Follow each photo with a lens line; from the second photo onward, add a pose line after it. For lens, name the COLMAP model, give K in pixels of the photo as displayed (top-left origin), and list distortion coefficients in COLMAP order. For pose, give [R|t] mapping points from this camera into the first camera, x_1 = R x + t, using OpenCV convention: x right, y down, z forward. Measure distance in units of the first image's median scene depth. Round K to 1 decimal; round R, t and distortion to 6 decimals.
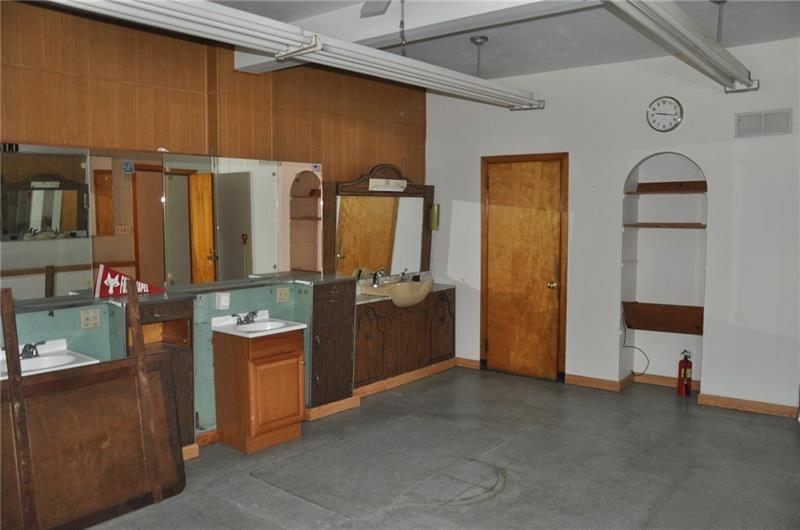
lens RADIAL K [[627.5, 0, 403.4], [0, 627.5, 271.3], [0, 0, 1]] dist [-0.171125, 0.138637]
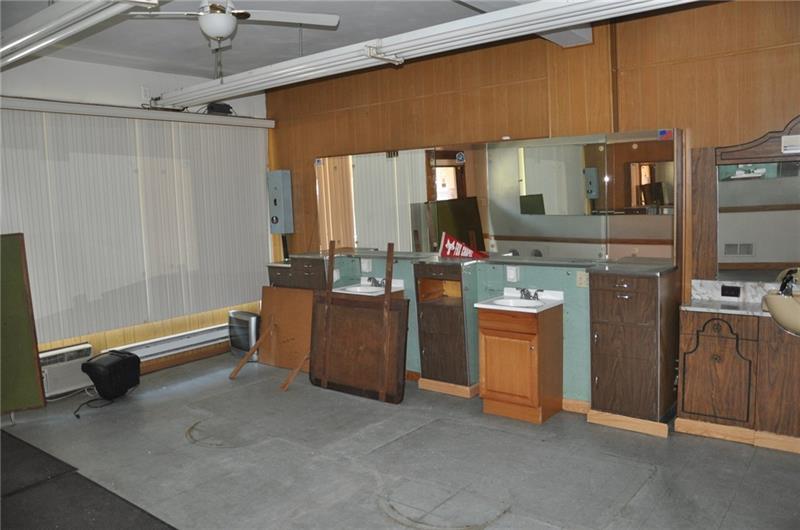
lens RADIAL K [[615.2, 0, 400.7], [0, 615.2, 252.9], [0, 0, 1]] dist [-0.099762, 0.005147]
pose [[0.034706, 0.092185, -0.995137, 0.864153], [-0.059377, 0.994168, 0.090024, -0.082672], [0.997632, 0.055964, 0.039977, 0.847512]]
